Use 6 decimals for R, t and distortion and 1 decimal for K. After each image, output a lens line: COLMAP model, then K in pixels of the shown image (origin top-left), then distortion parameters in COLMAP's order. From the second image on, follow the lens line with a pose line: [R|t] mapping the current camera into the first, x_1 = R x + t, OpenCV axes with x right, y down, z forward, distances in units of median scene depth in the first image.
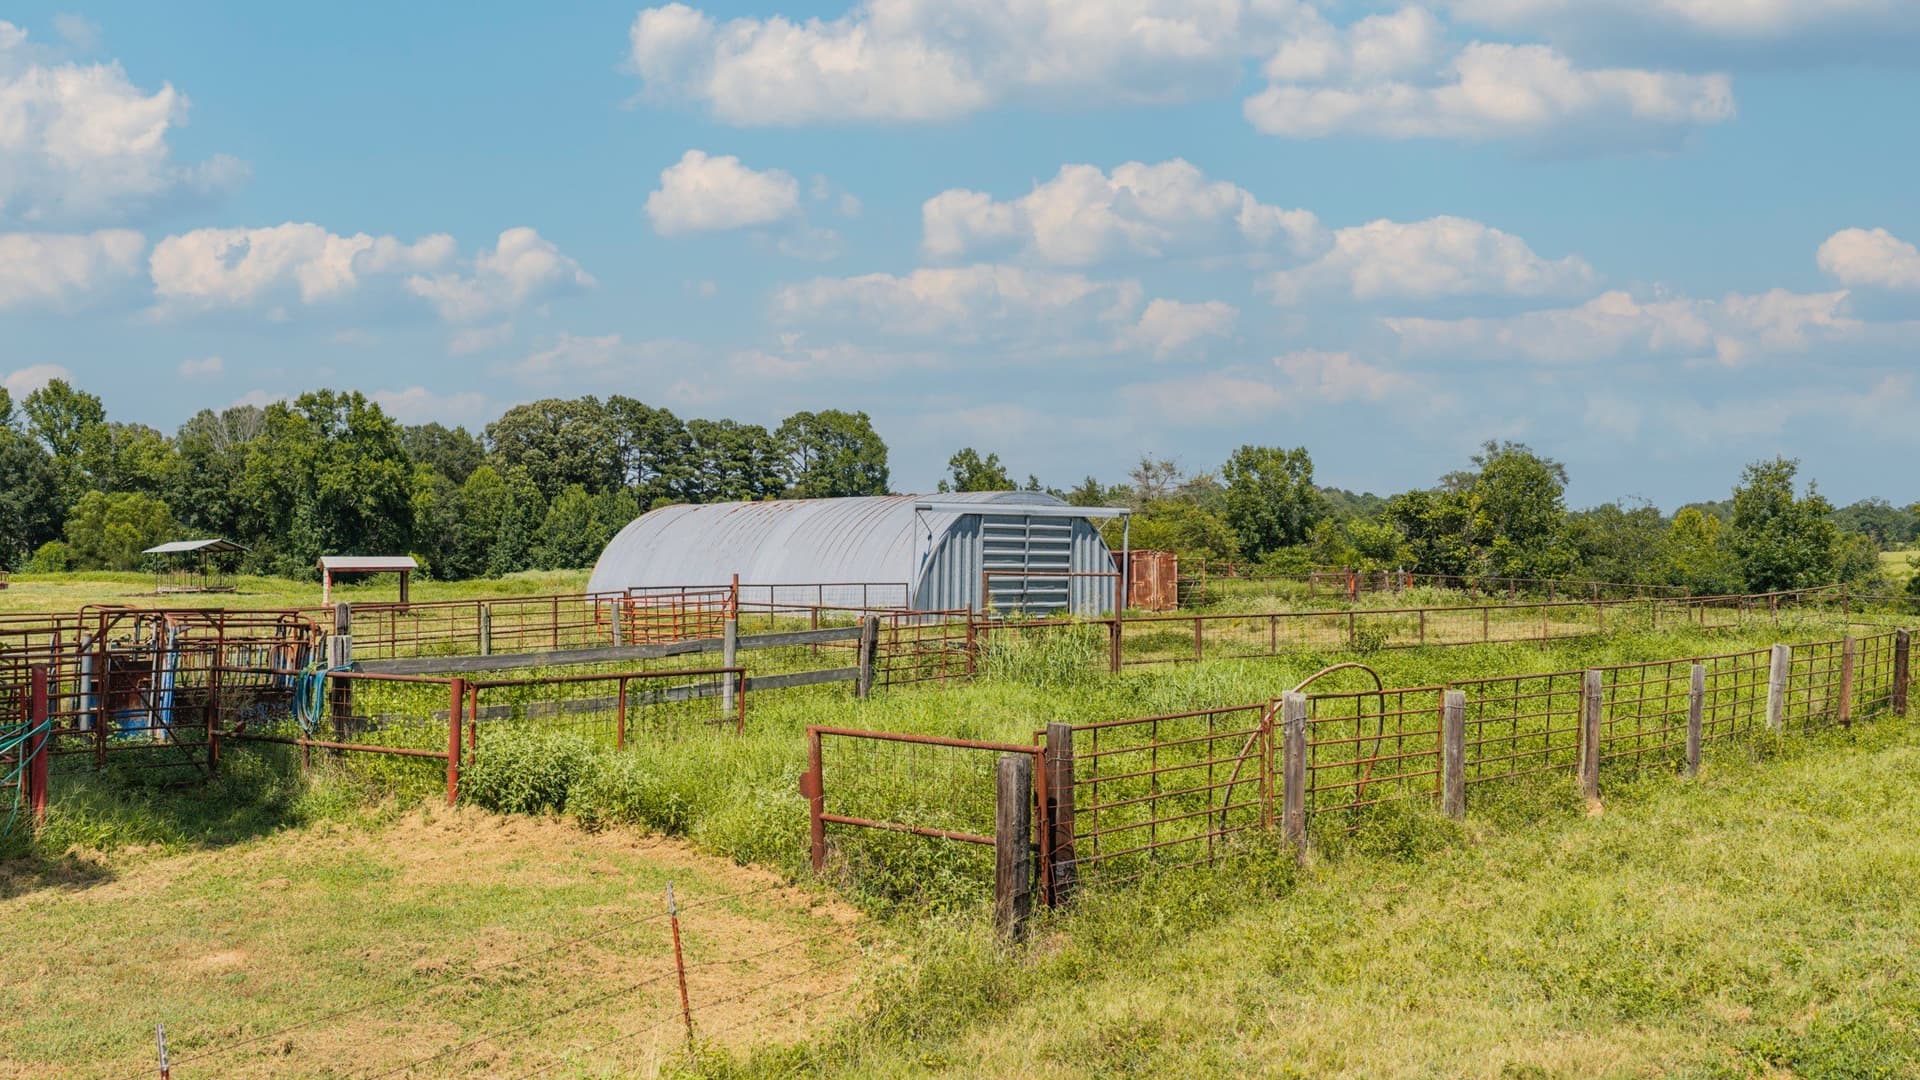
lens RADIAL K [[1619.3, 0, 957.7], [0, 1619.3, 537.6], [0, 0, 1]] dist [0.006857, -0.005601]
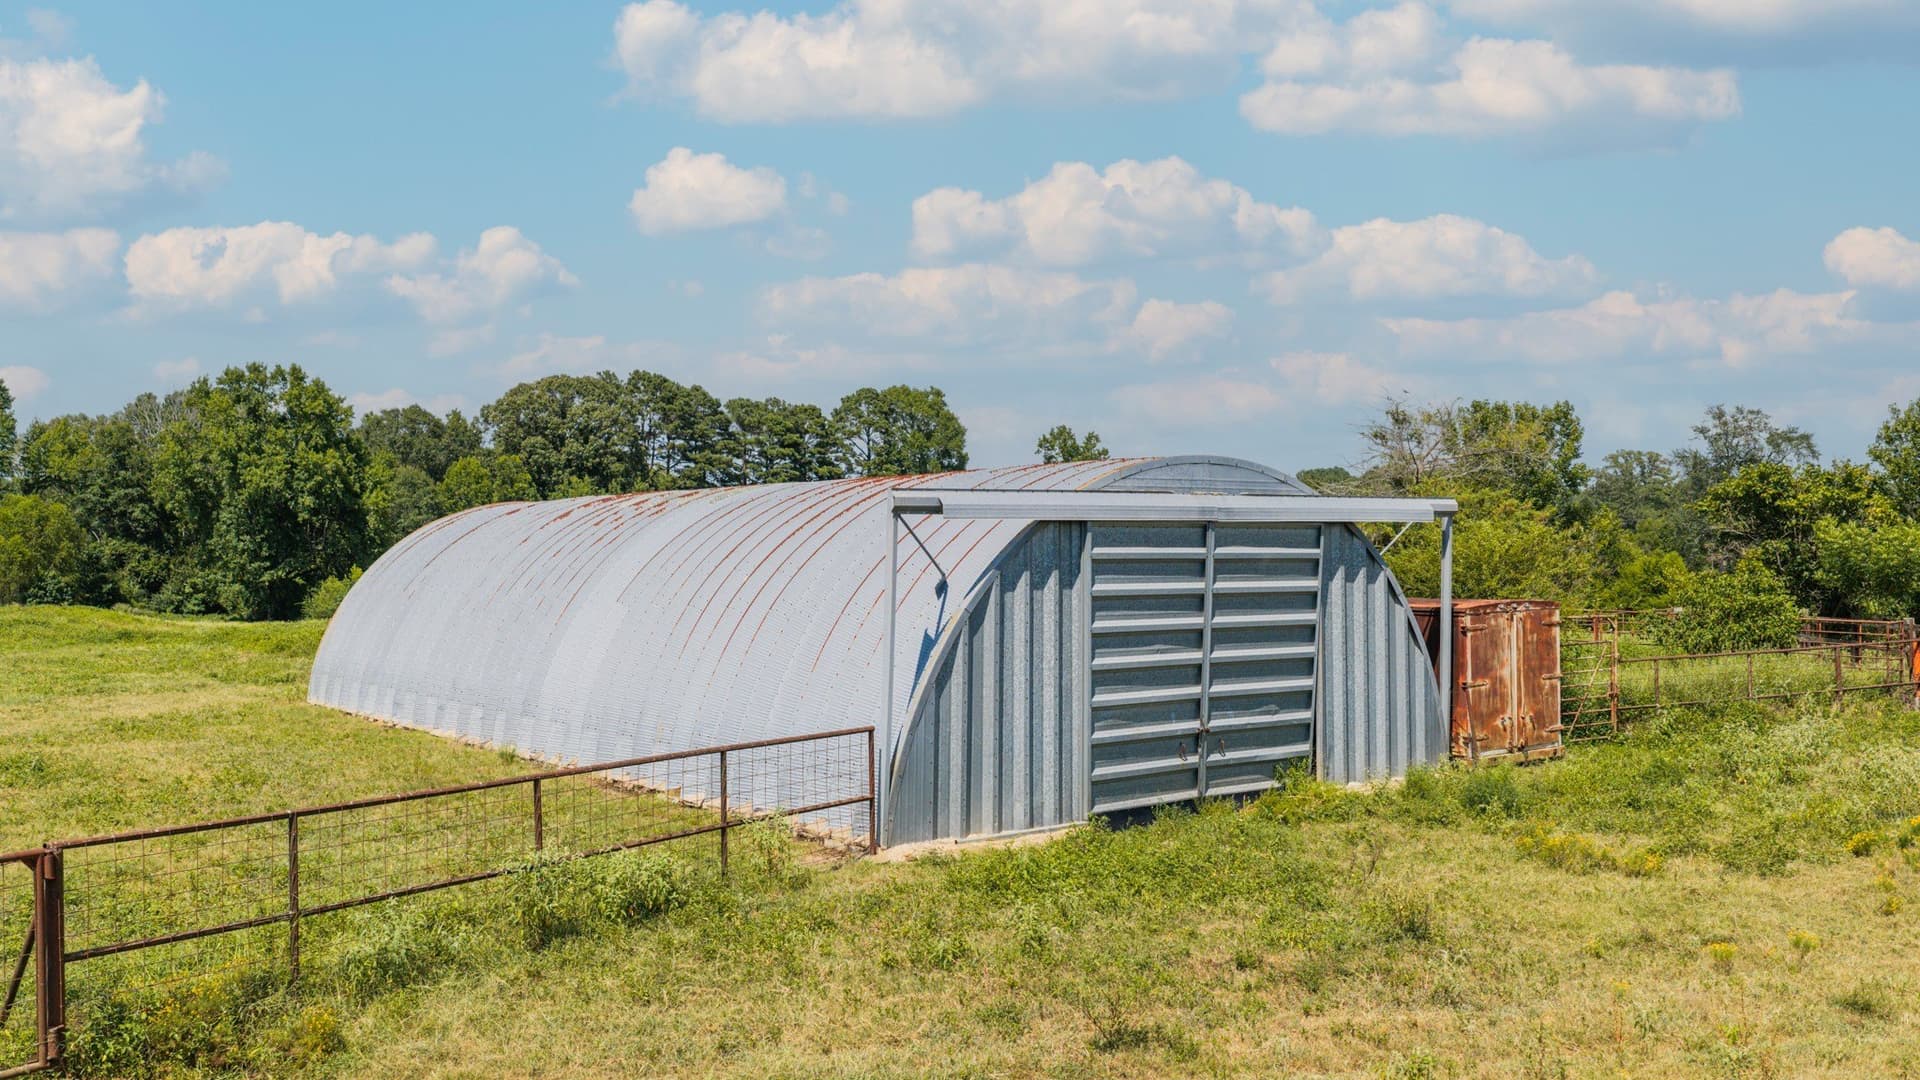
lens RADIAL K [[1619.3, 0, 957.7], [0, 1619.3, 537.6], [0, 0, 1]] dist [0.006857, -0.005601]
pose [[0.998140, -0.012173, -0.059738, 0.002609], [0.012470, 0.999912, 0.004596, -0.004338], [0.059677, -0.005332, 0.998203, 0.216082]]
